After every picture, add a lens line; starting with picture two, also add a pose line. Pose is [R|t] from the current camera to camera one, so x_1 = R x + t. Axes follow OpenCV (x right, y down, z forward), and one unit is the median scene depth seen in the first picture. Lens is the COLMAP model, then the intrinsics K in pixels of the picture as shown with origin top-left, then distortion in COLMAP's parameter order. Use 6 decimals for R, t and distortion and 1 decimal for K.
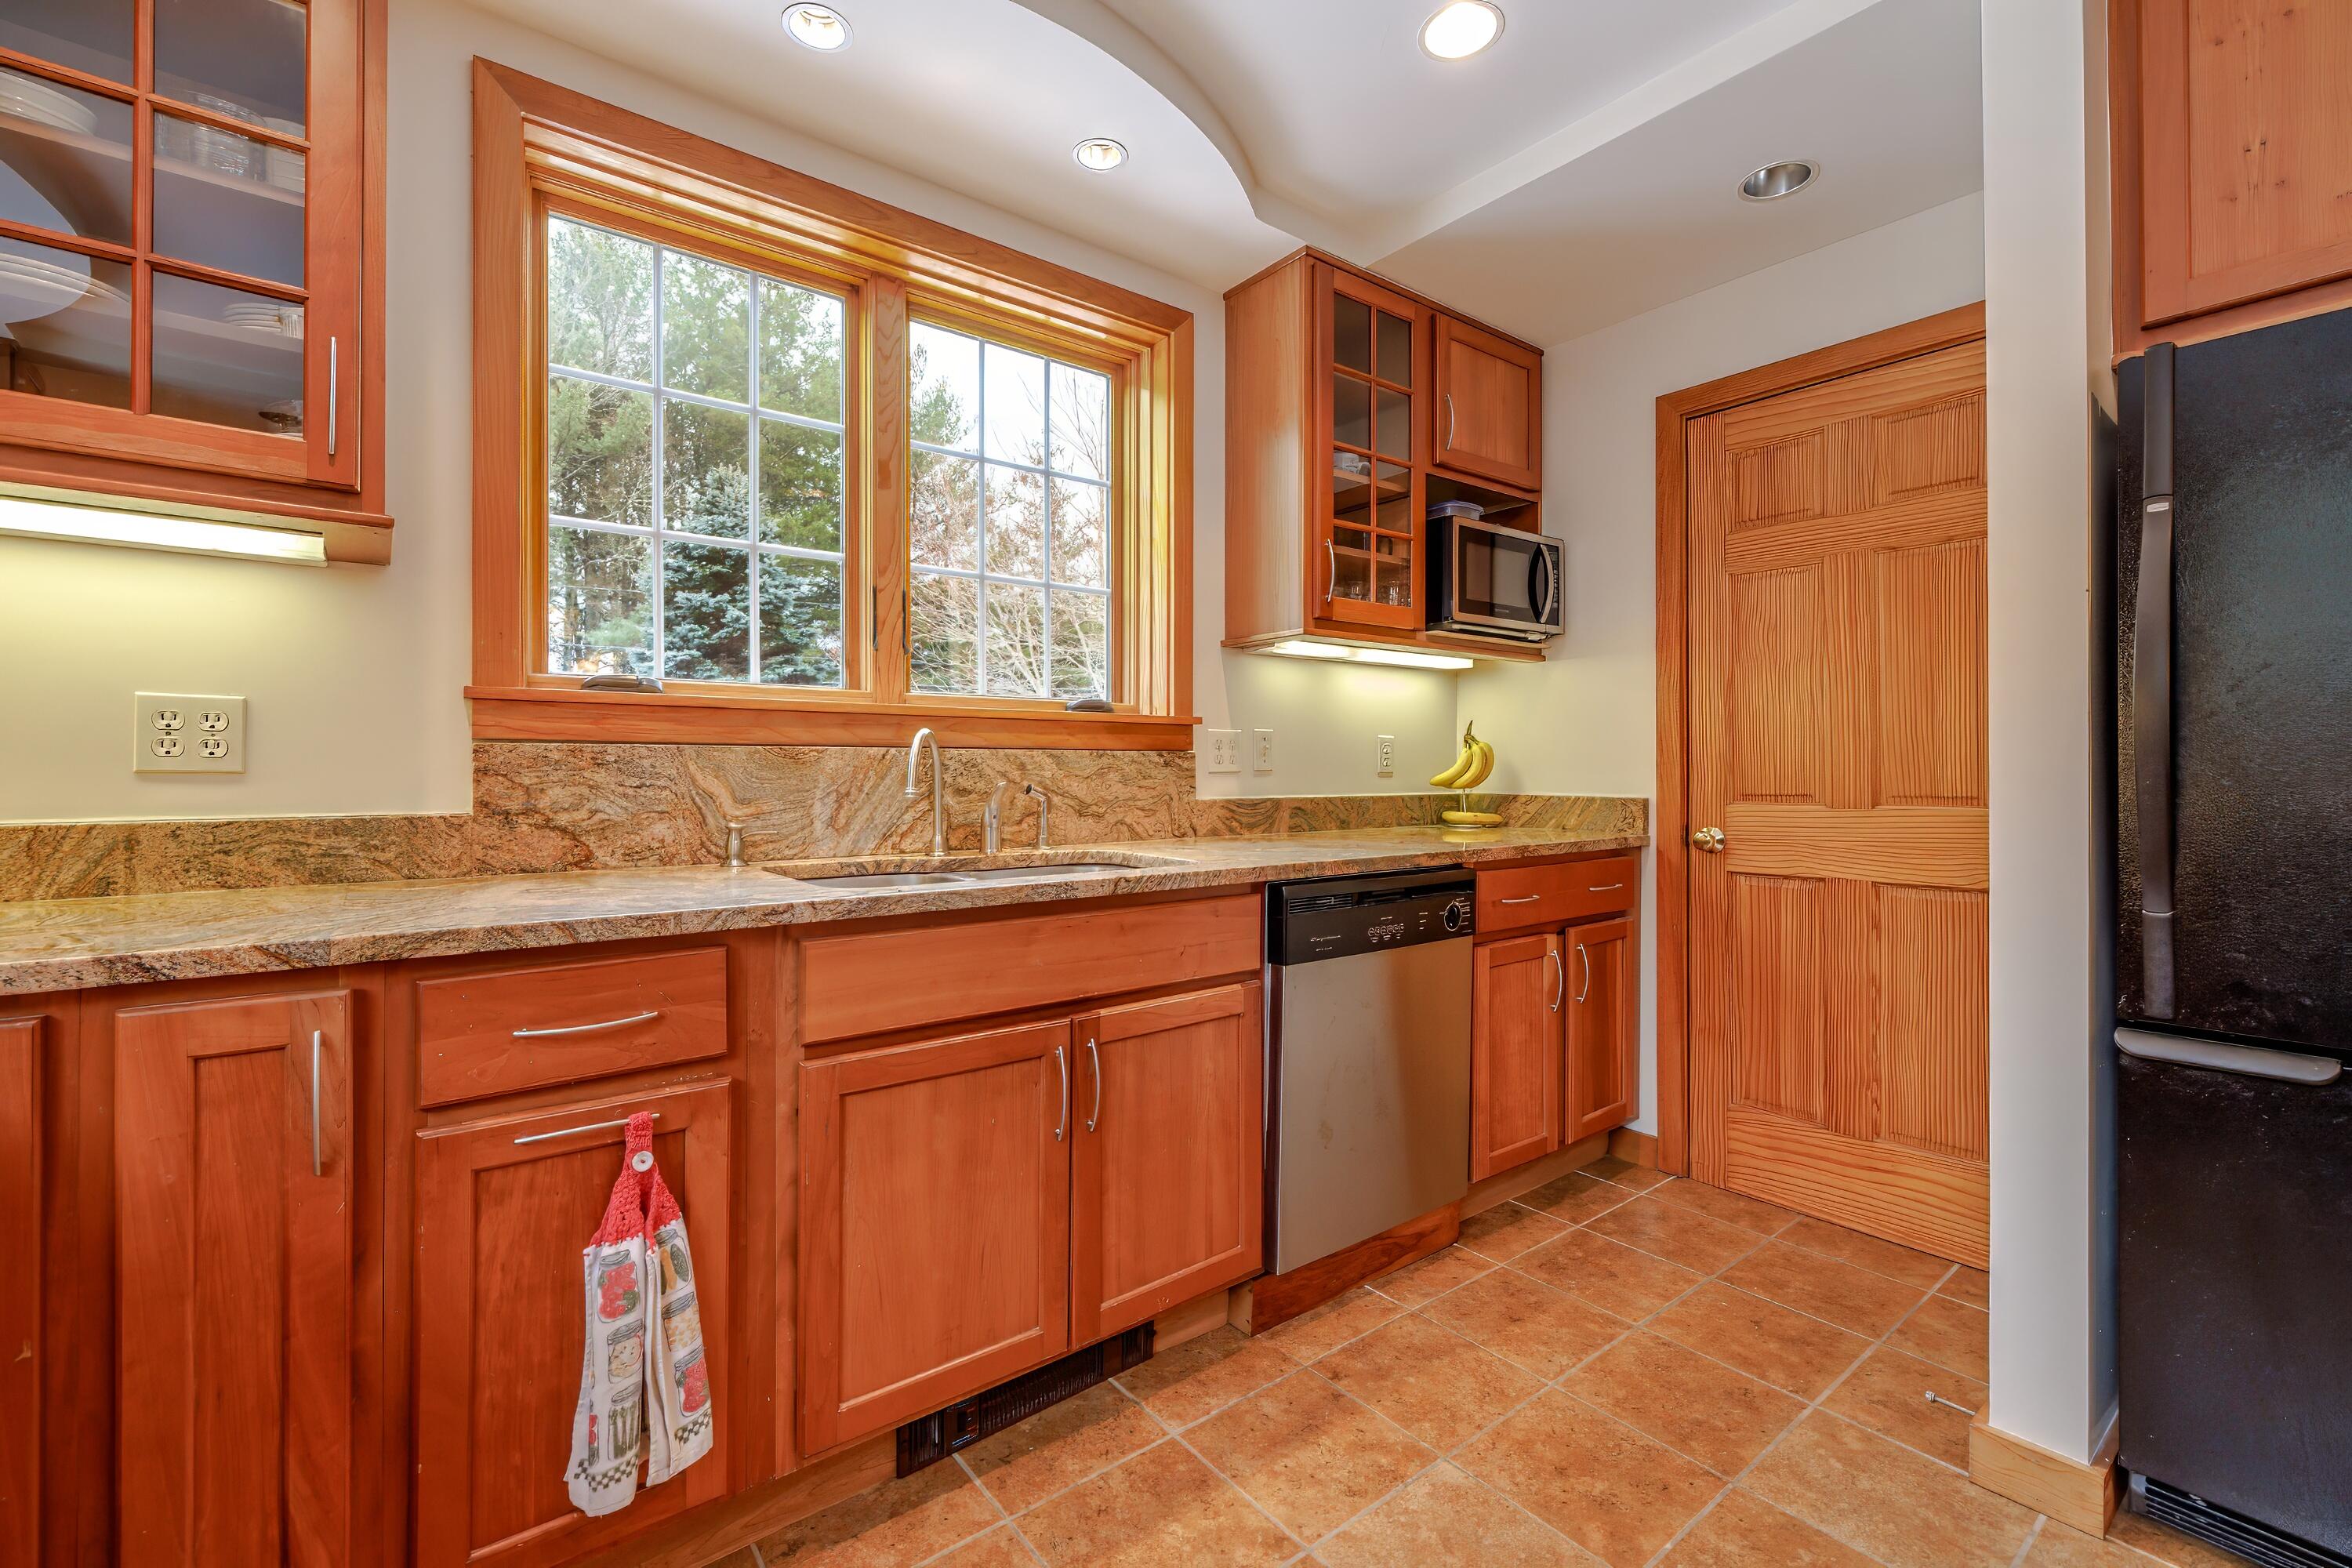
lens RADIAL K [[1003.1, 0, 1177.4], [0, 1003.1, 773.0], [0, 0, 1]] dist [-0.000165, 0.000150]
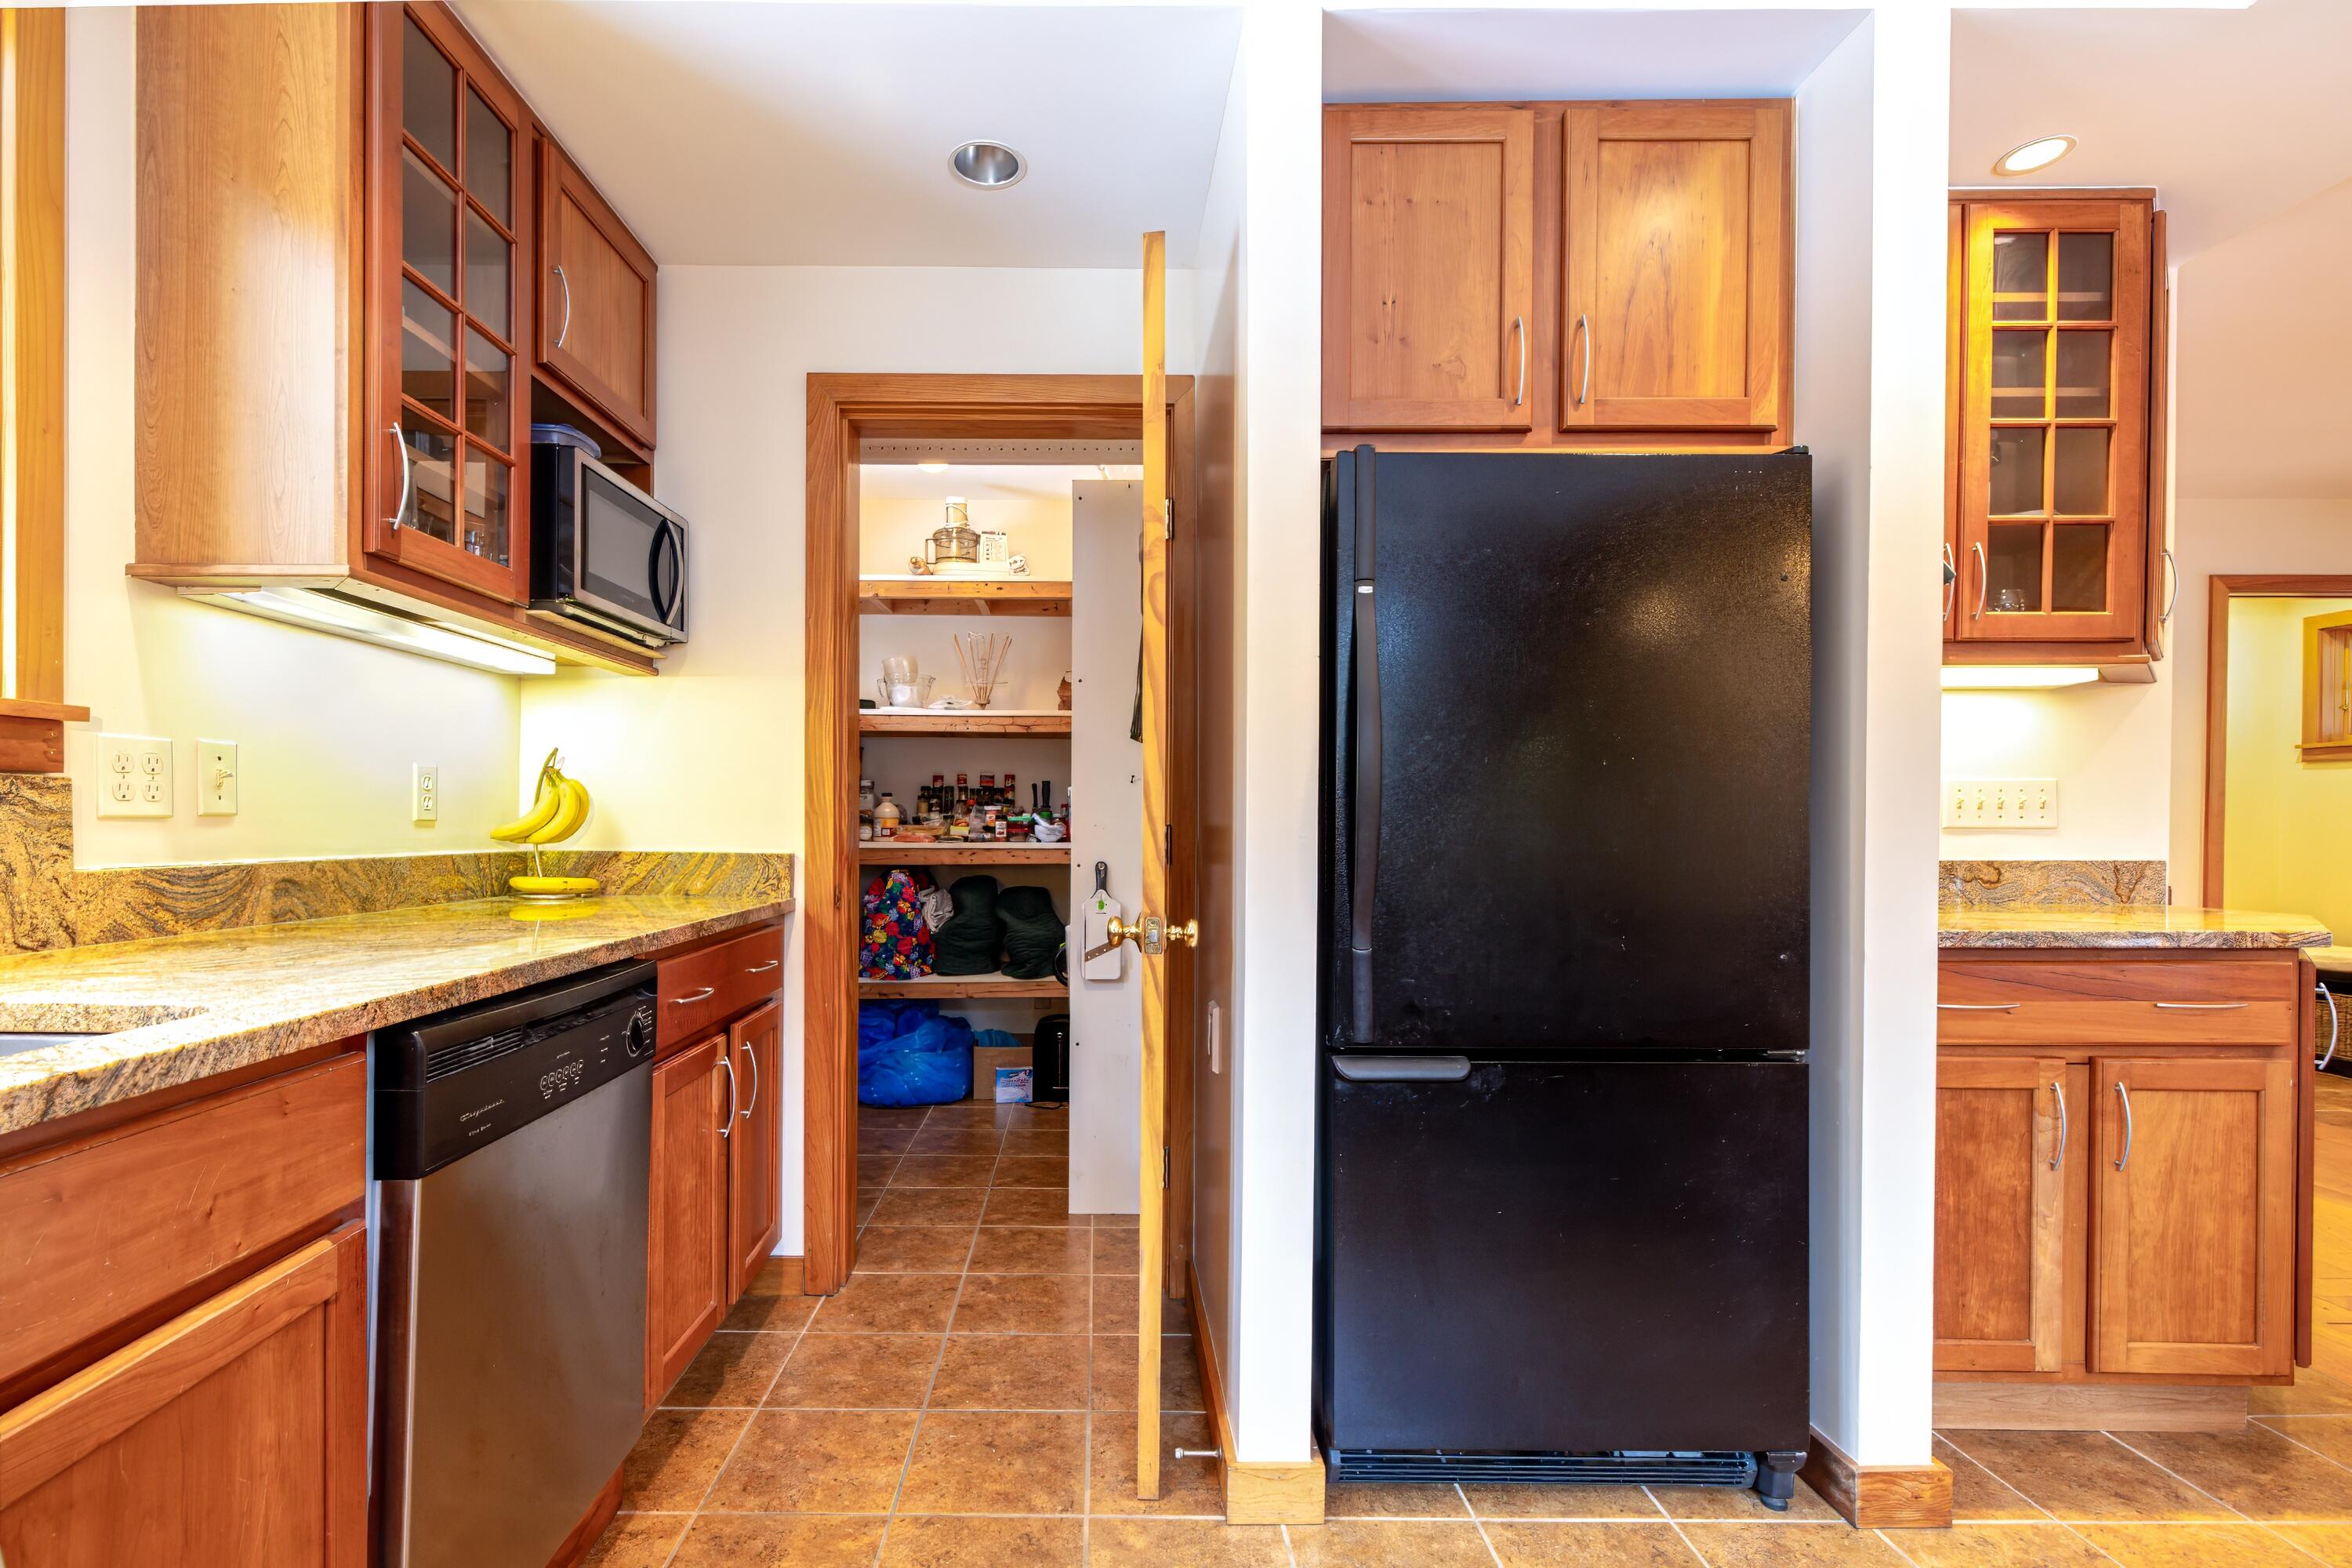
lens RADIAL K [[1114.8, 0, 1172.4], [0, 1114.8, 835.0], [0, 0, 1]] dist [-0.002432, 0.000075]
pose [[0.617871, -0.002828, 0.786274, -0.075743], [-0.005536, 0.999953, 0.007948, 0.000885], [-0.786260, -0.009264, 0.617827, 0.215067]]
